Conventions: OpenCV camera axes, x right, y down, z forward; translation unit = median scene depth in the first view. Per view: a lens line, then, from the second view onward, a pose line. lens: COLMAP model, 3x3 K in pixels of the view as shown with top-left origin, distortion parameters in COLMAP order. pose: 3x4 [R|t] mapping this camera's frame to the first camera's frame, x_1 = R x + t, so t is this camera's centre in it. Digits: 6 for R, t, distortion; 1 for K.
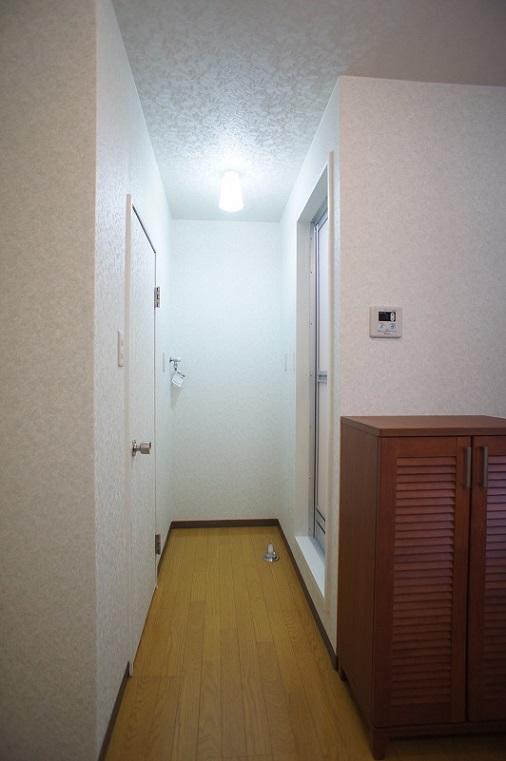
lens RADIAL K [[402.2, 0, 247.2], [0, 402.2, 381.3], [0, 0, 1]] dist [-0.072580, 0.049955]
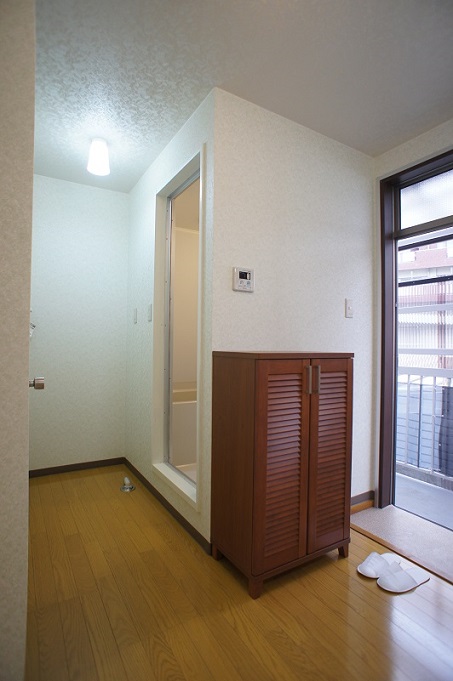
lens RADIAL K [[359.9, 0, 221.3], [0, 359.9, 341.2], [0, 0, 1]] dist [-0.072580, 0.049955]
pose [[0.896115, 0.007390, 0.443761, -0.247072], [0.000328, 0.999850, -0.017312, 0.076049], [-0.443823, 0.015659, 0.895978, -0.032211]]
